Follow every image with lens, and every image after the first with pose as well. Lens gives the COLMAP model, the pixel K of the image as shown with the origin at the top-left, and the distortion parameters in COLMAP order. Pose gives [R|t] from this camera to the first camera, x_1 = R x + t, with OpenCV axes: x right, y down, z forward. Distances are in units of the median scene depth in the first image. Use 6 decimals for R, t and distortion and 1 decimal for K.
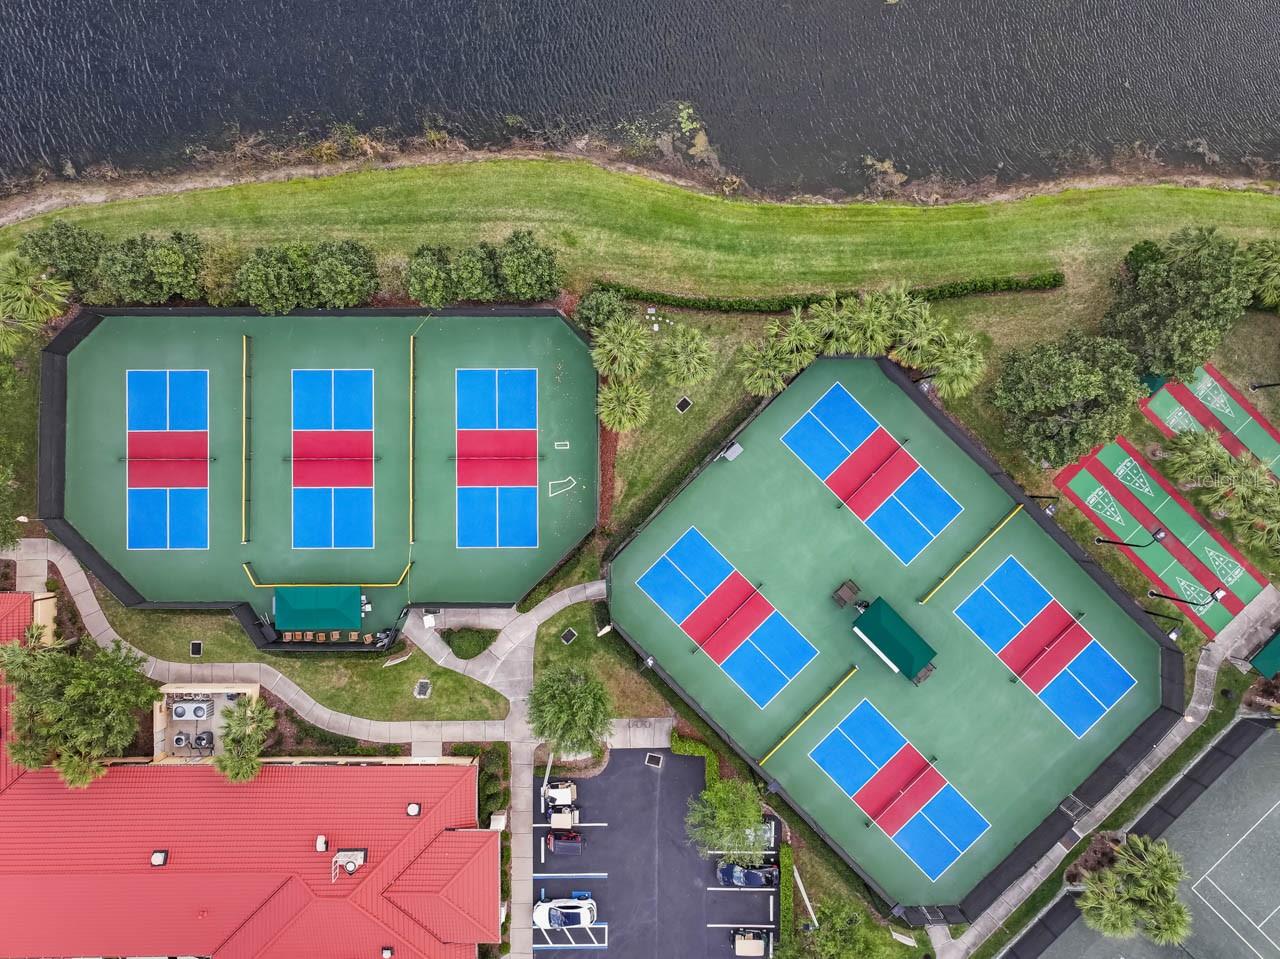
lens RADIAL K [[899.5, 0, 639.8], [0, 899.5, 477.7], [0, 0, 1]] dist [0.004003, 0.009726]
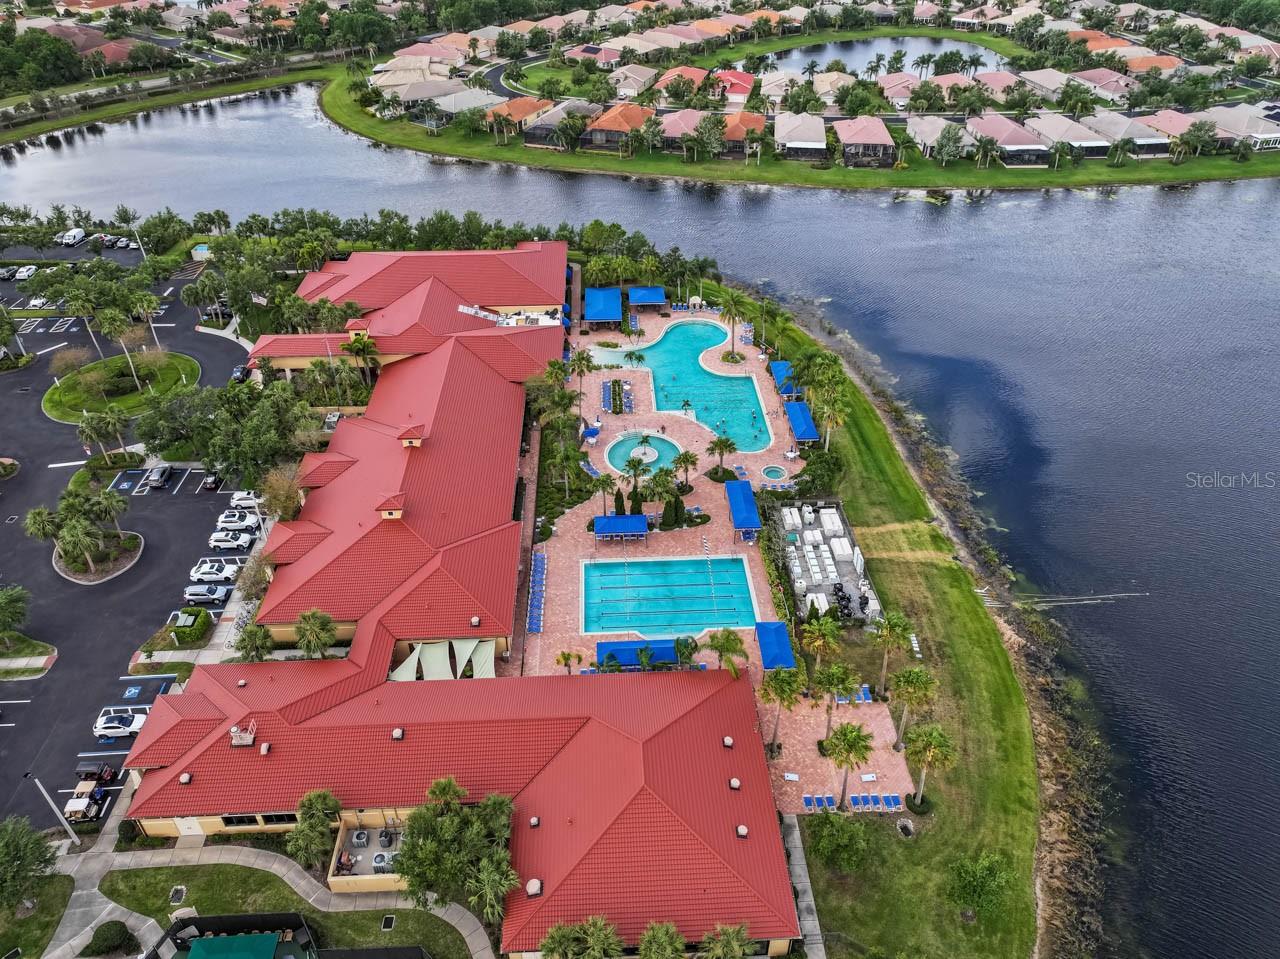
lens RADIAL K [[899.5, 0, 636.6], [0, 899.5, 475.1], [0, 0, 1]] dist [0.004003, 0.009726]
pose [[-0.999123, 0.026656, -0.032283, -0.762476], [-0.041790, -0.588580, 0.807358, -0.357823], [0.002519, 0.807999, 0.589178, -0.028748]]
